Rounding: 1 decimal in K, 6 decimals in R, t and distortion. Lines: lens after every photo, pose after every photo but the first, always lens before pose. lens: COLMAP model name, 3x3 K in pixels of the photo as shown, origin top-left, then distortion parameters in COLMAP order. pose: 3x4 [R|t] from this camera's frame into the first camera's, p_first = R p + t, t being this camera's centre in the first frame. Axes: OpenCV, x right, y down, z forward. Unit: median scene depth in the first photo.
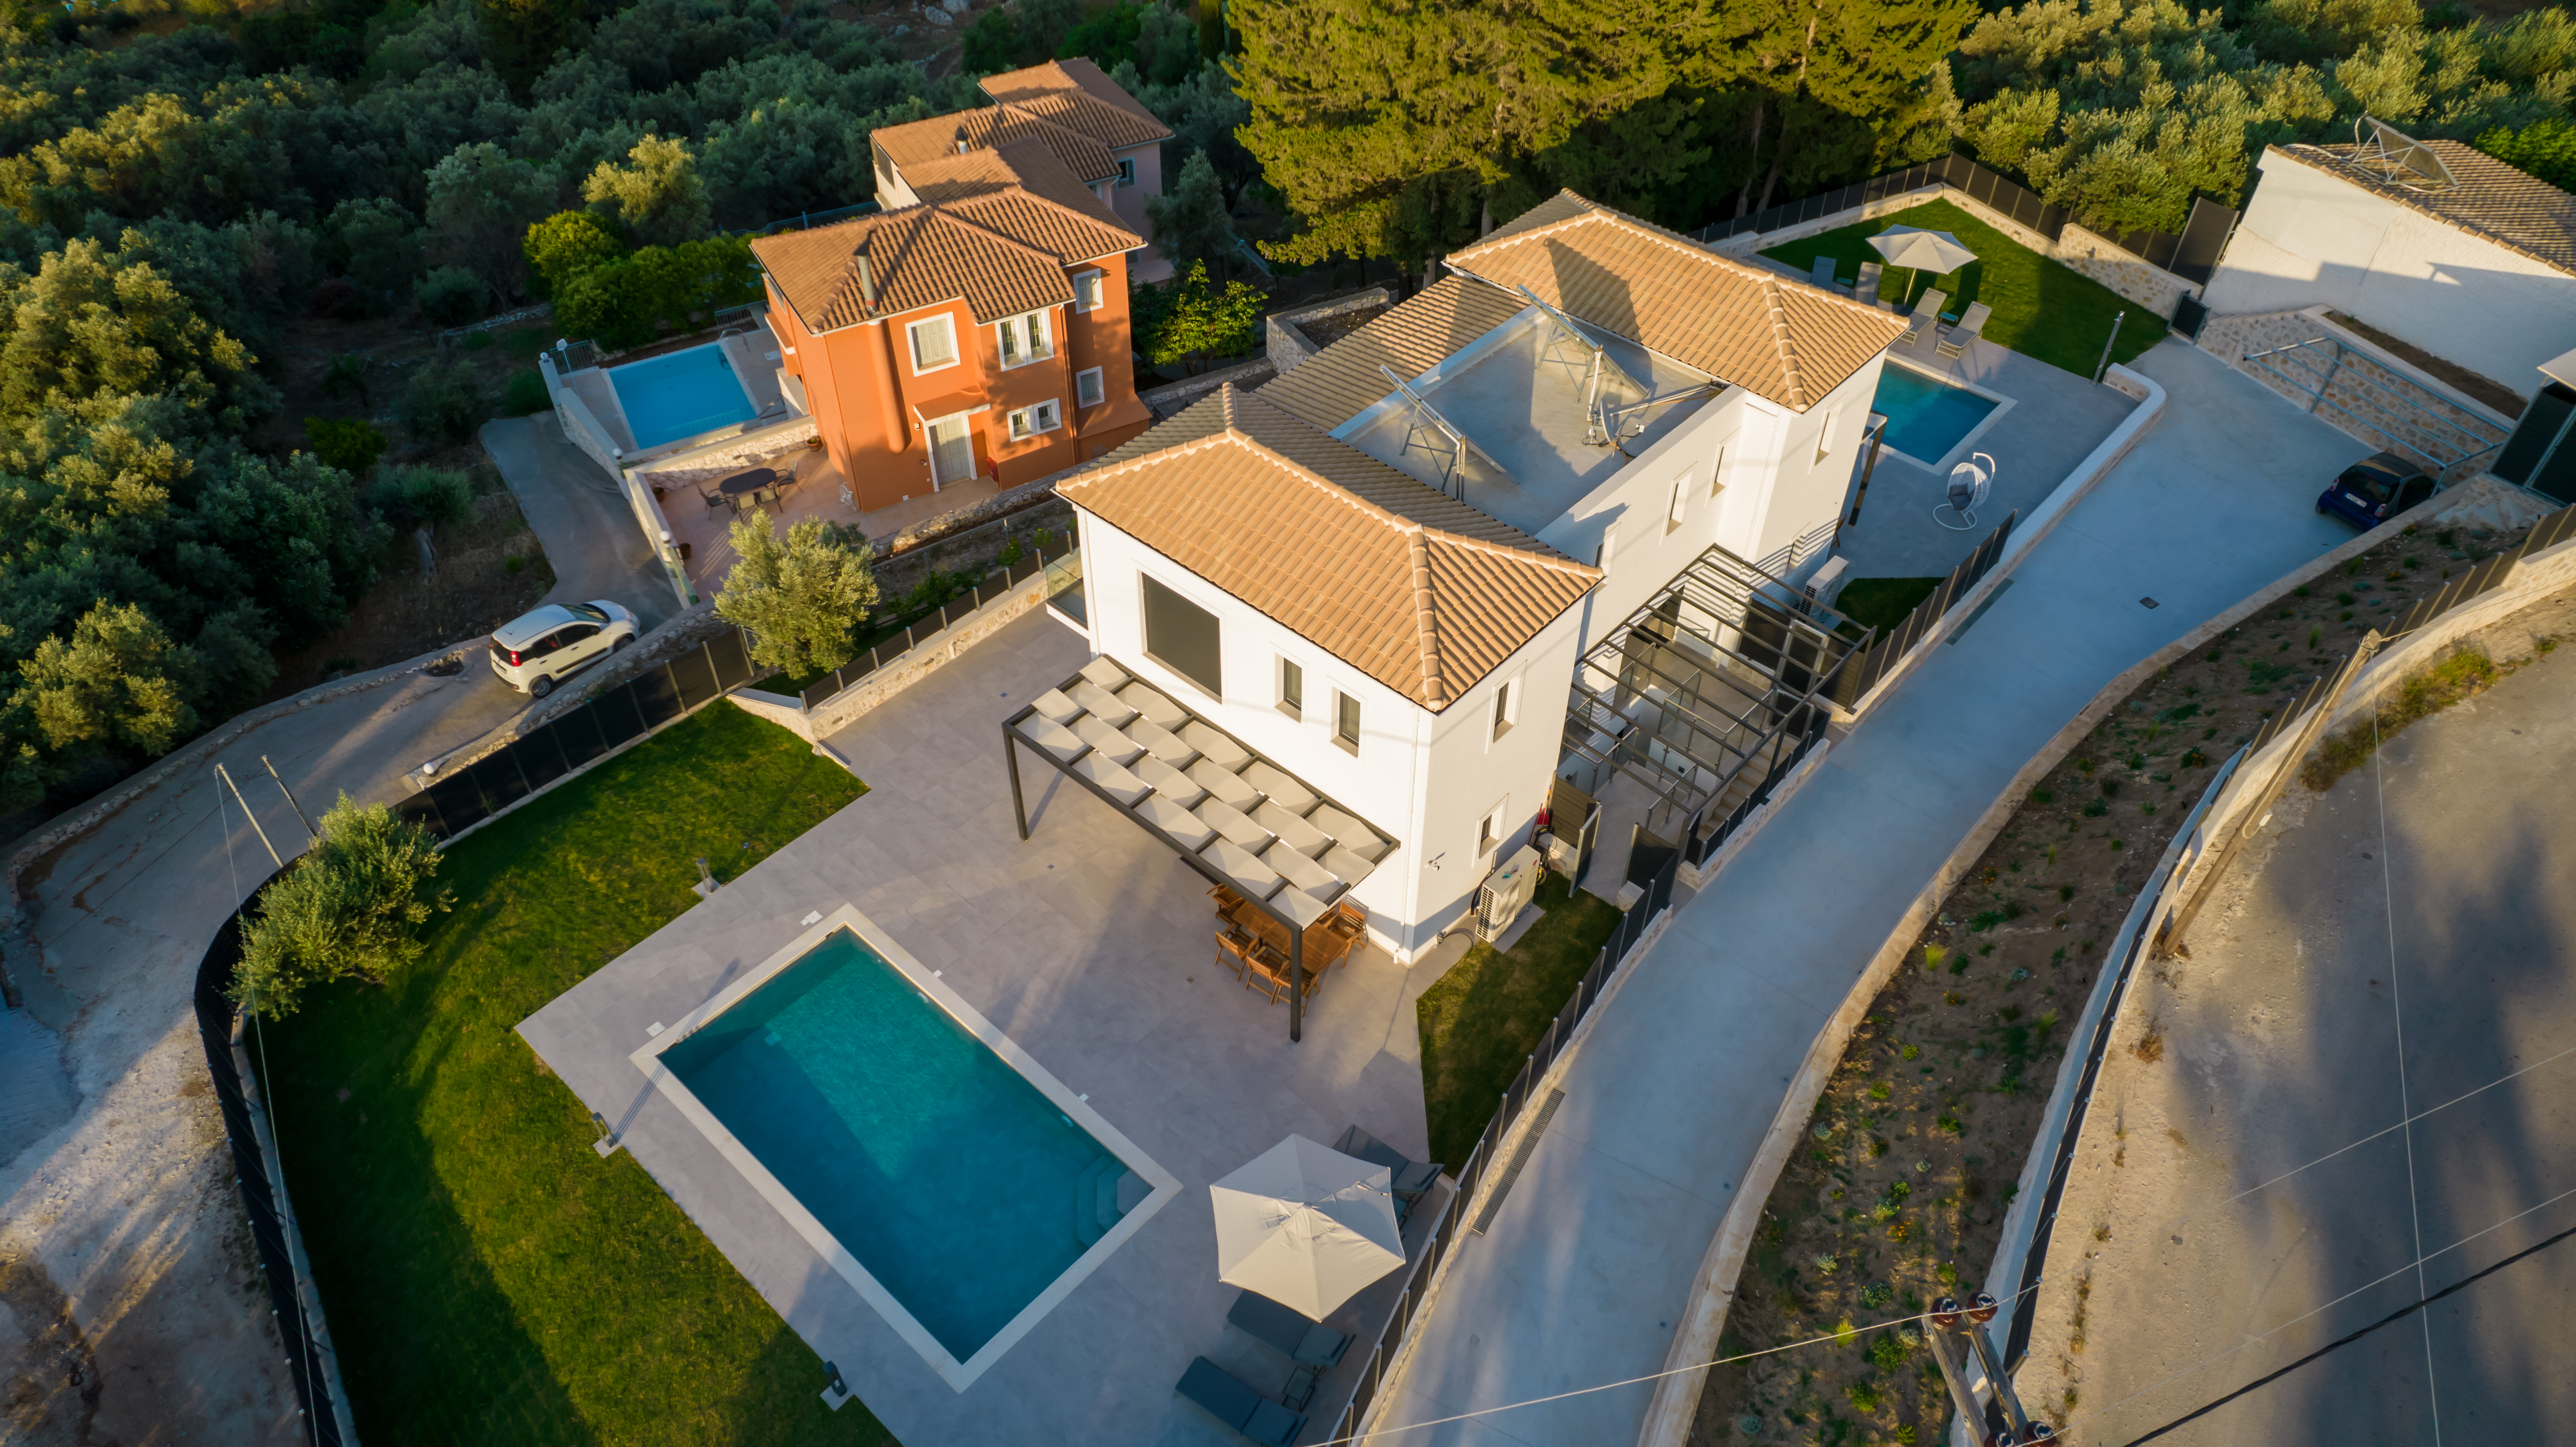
lens RADIAL K [[1682.7, 0, 1288.2], [0, 1682.7, 715.1], [0, 0, 1]] dist [-0.051535, 0.000529]
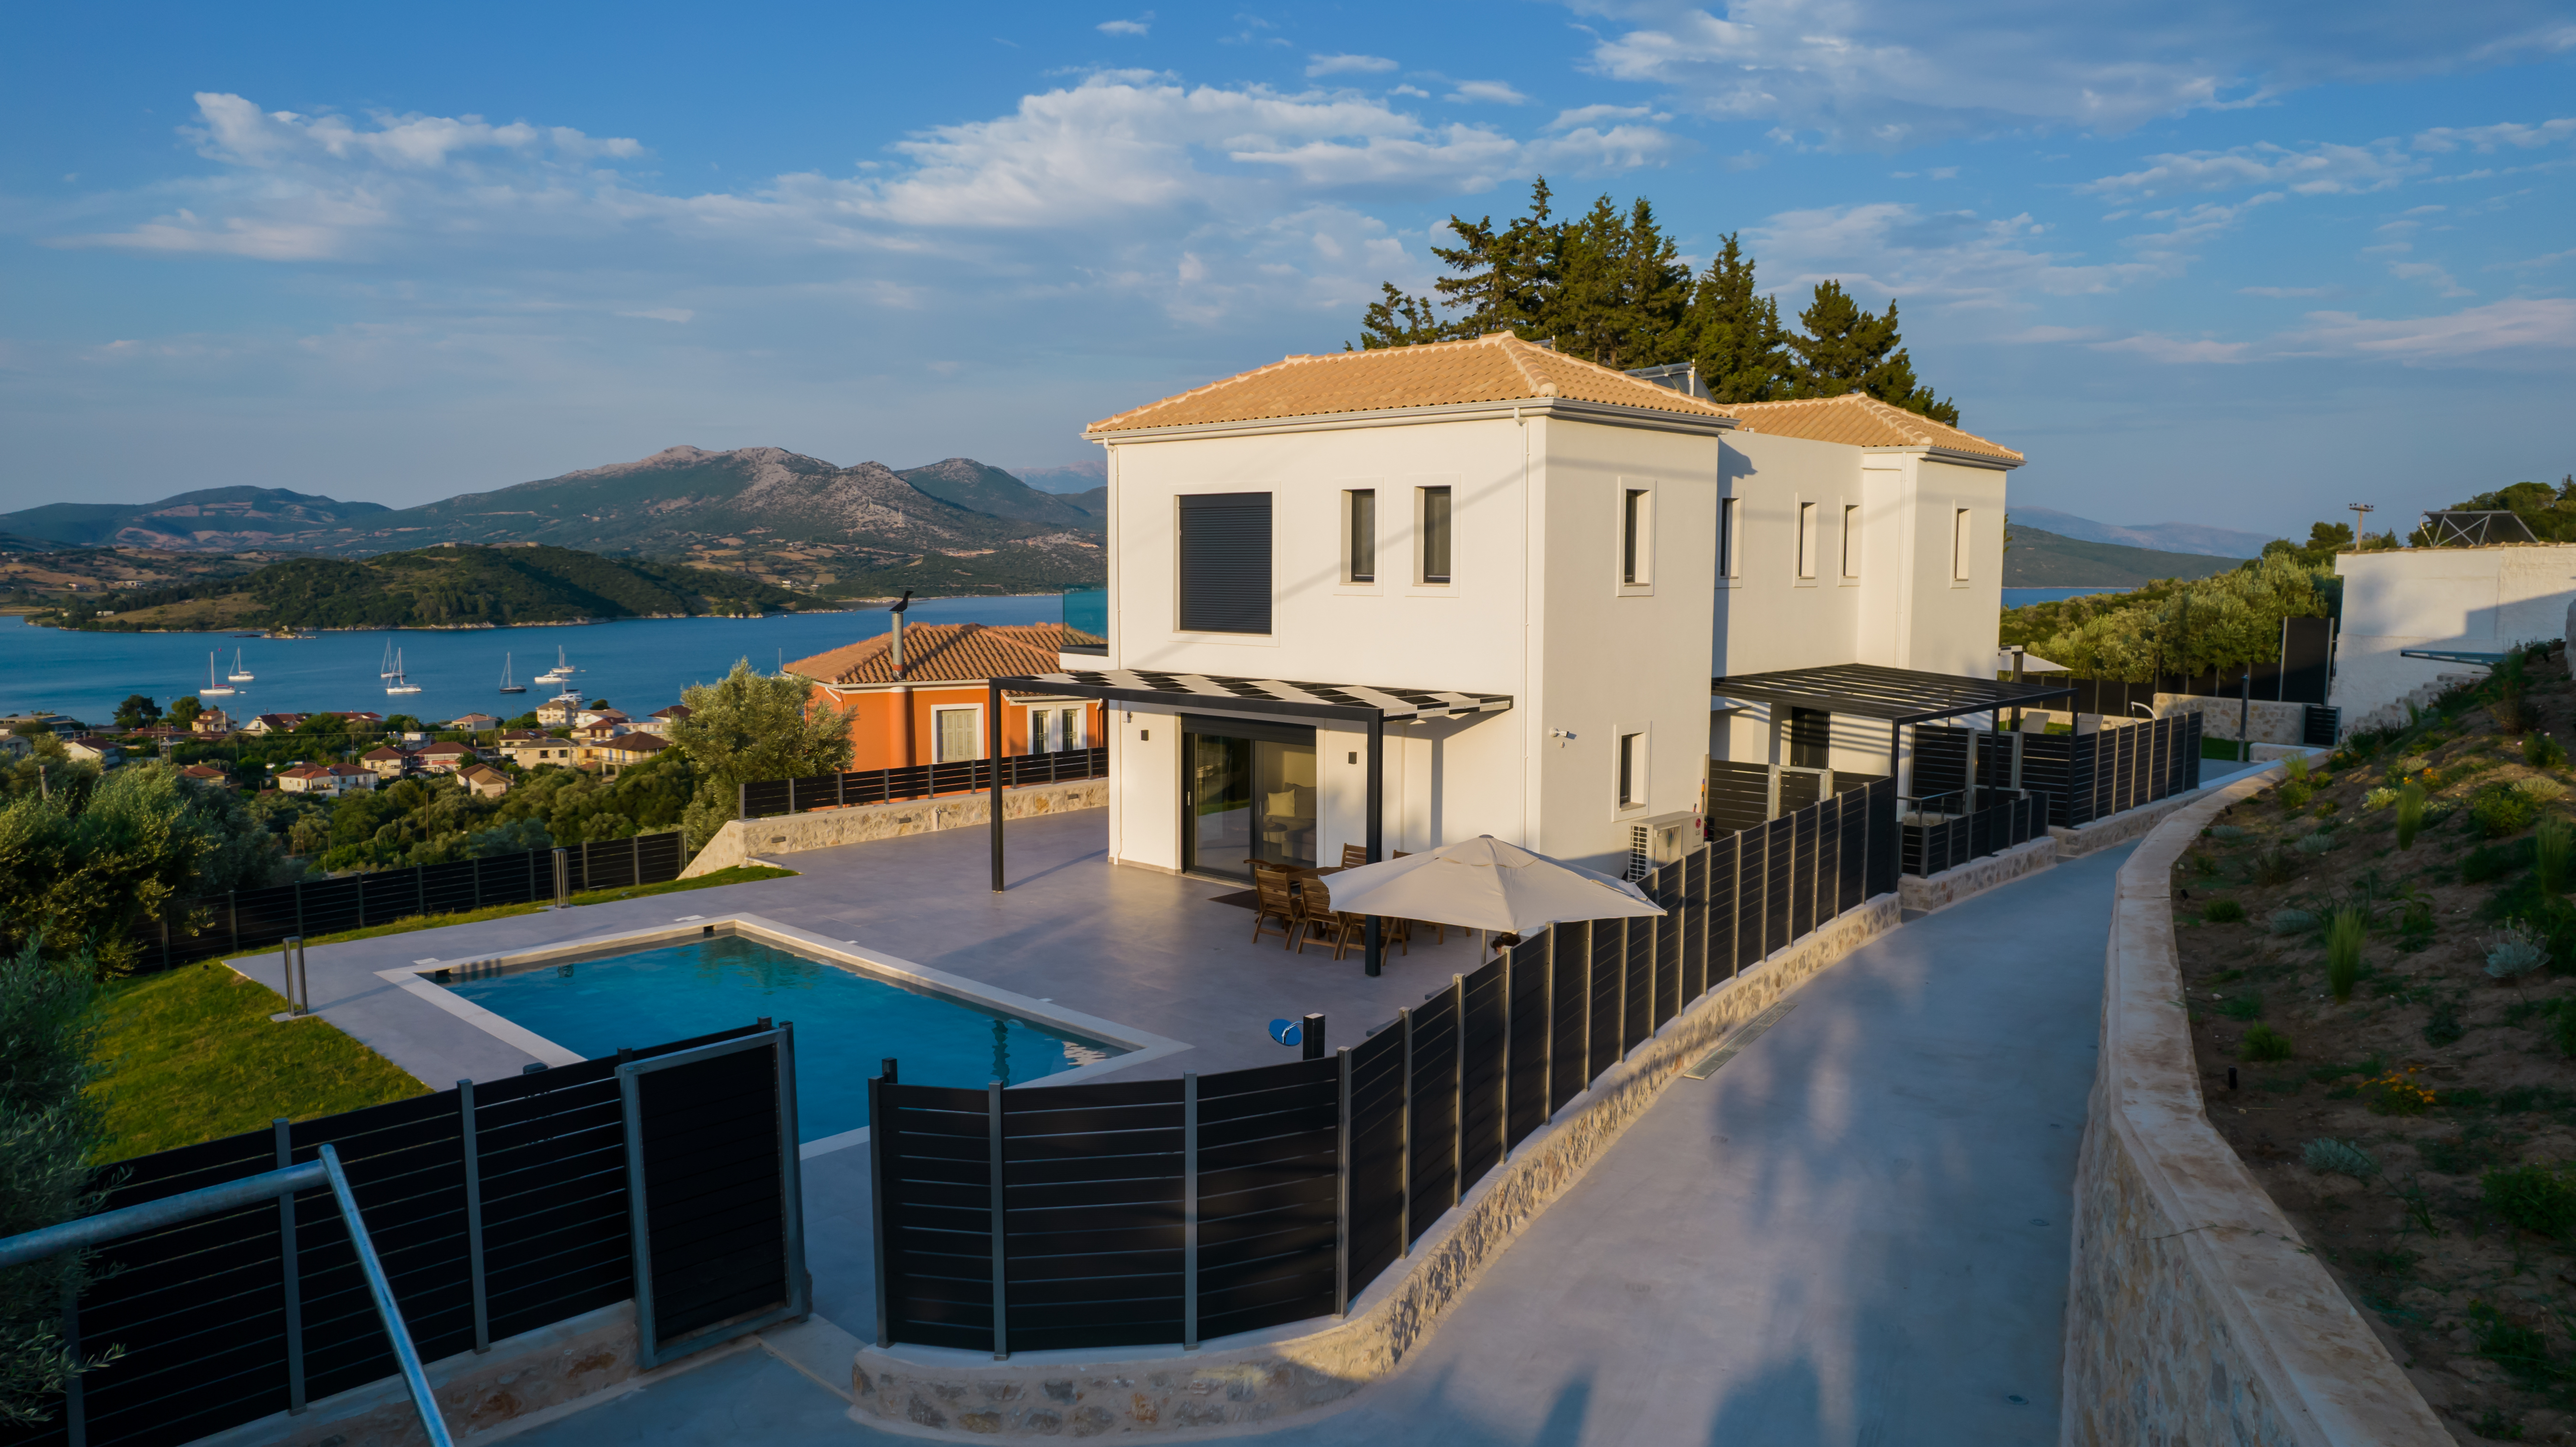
lens RADIAL K [[1682.6, 0, 1294.2], [0, 1682.6, 731.0], [0, 0, 1]] dist [-0.051535, 0.000529]
pose [[0.999814, -0.000316, -0.019268, -0.010783], [-0.011569, 0.789767, -0.613298, 0.400596], [0.015411, 0.613407, 0.789617, 0.319835]]
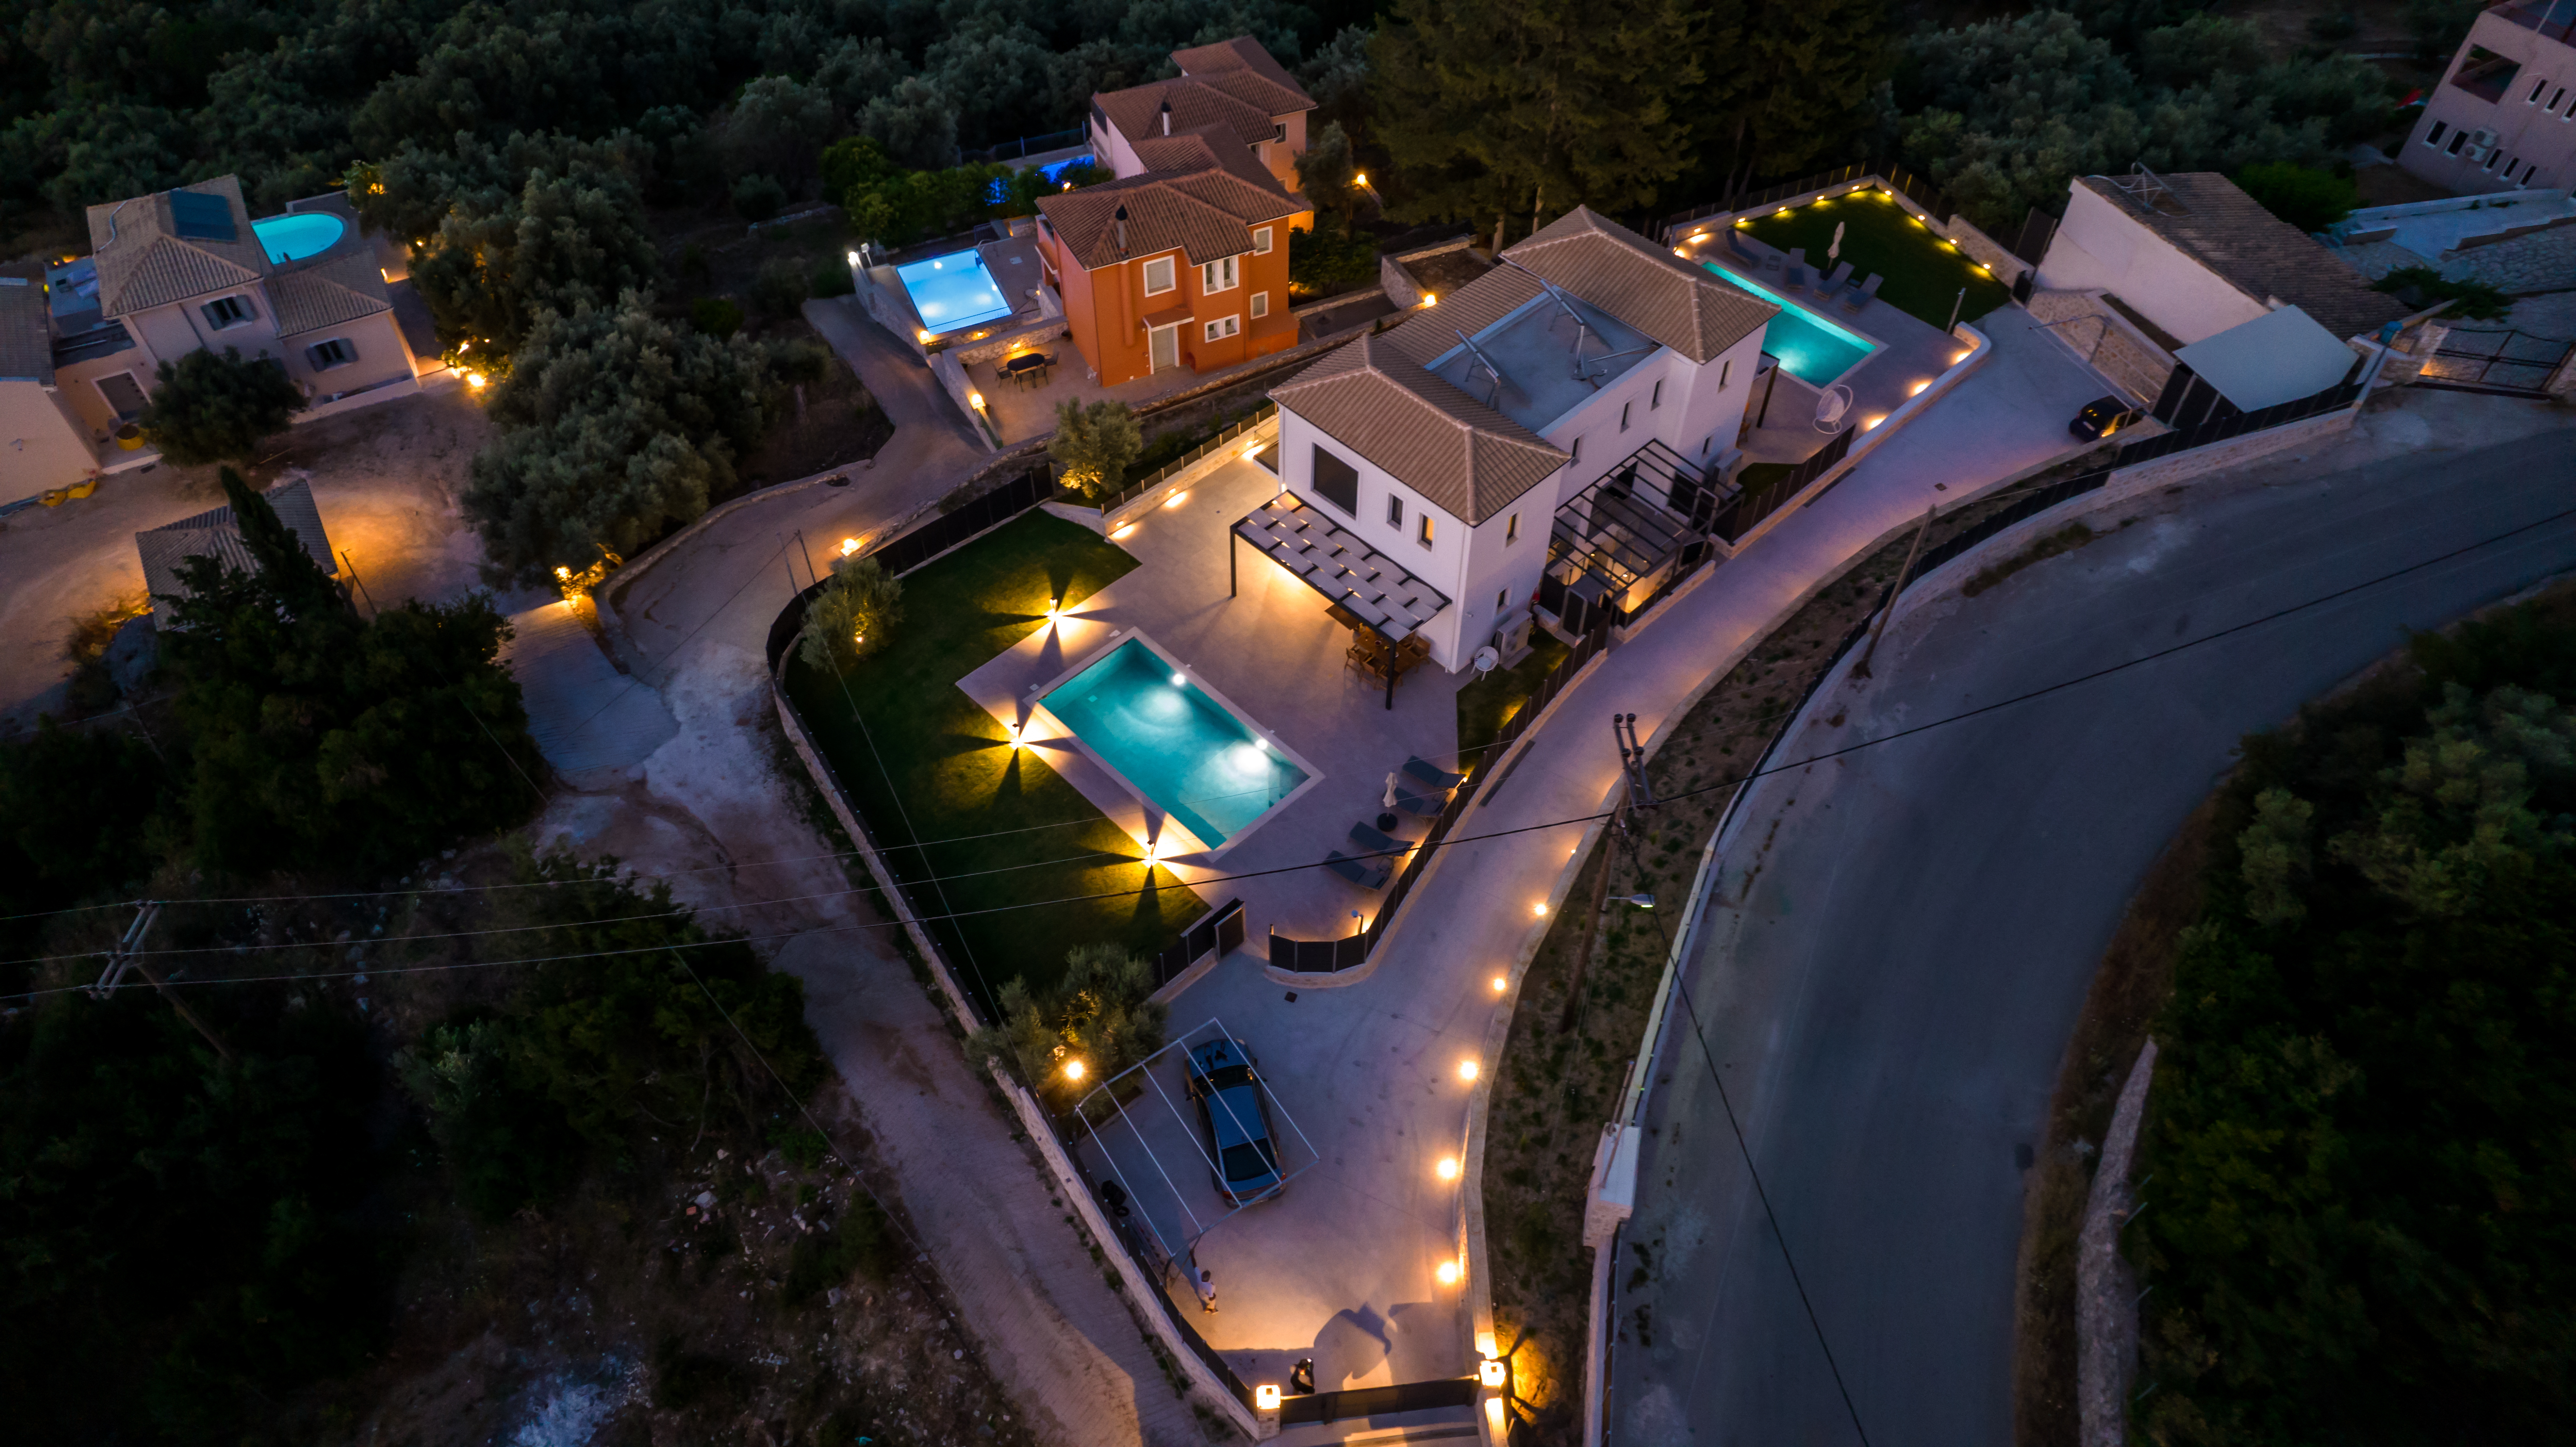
lens RADIAL K [[1682.7, 0, 1295.6], [0, 1682.7, 737.5], [0, 0, 1]] dist [-0.051535, 0.000529]
pose [[0.998235, 0.048284, -0.034576, -0.024011], [-0.044501, 0.993697, 0.102890, 0.032735], [0.039326, -0.101170, 0.994092, -0.620163]]
